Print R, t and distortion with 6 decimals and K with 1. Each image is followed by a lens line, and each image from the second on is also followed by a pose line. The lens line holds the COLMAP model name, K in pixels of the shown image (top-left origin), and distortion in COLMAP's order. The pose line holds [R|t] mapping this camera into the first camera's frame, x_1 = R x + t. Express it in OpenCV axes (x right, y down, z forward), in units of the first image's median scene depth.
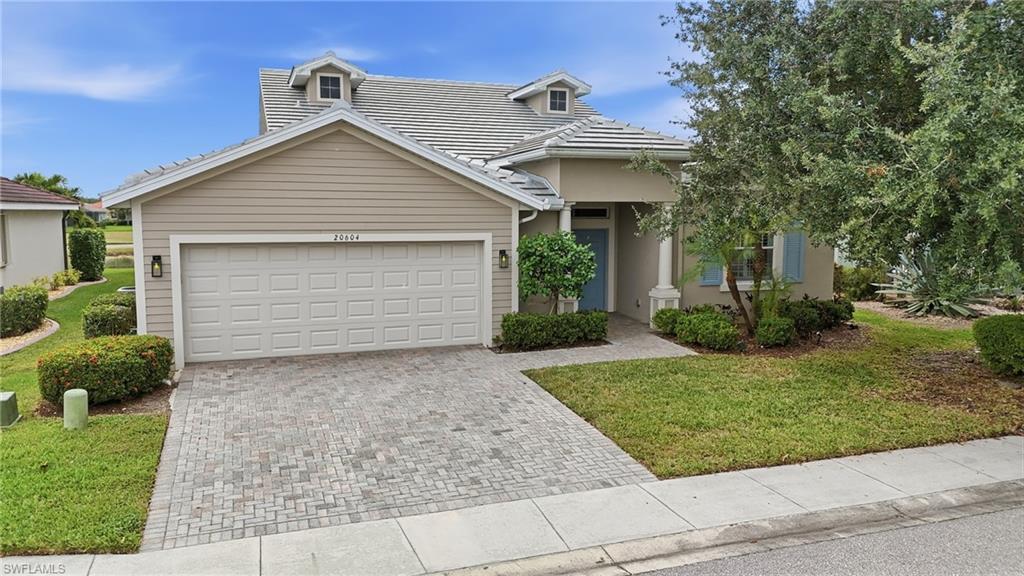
lens RADIAL K [[759.9, 0, 515.7], [0, 759.9, 286.7], [0, 0, 1]] dist [0.090050, -0.106311]
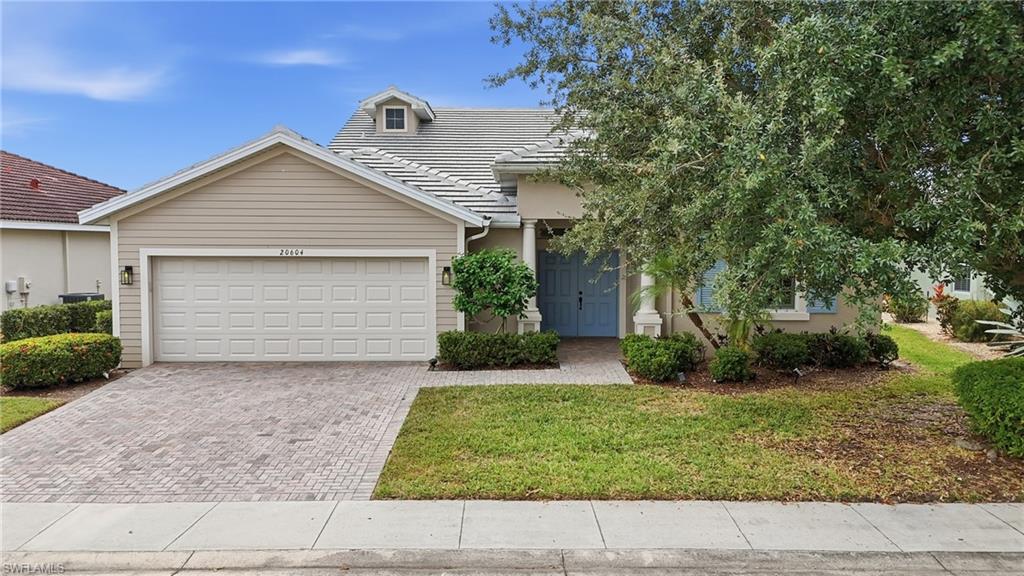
lens RADIAL K [[759.9, 0, 515.7], [0, 759.9, 286.7], [0, 0, 1]] dist [0.090050, -0.106311]
pose [[0.940486, 0.019886, -0.339251, 0.468837], [-0.034988, 0.998648, -0.038456, 0.014554], [0.338027, 0.048037, 0.939910, 0.113324]]
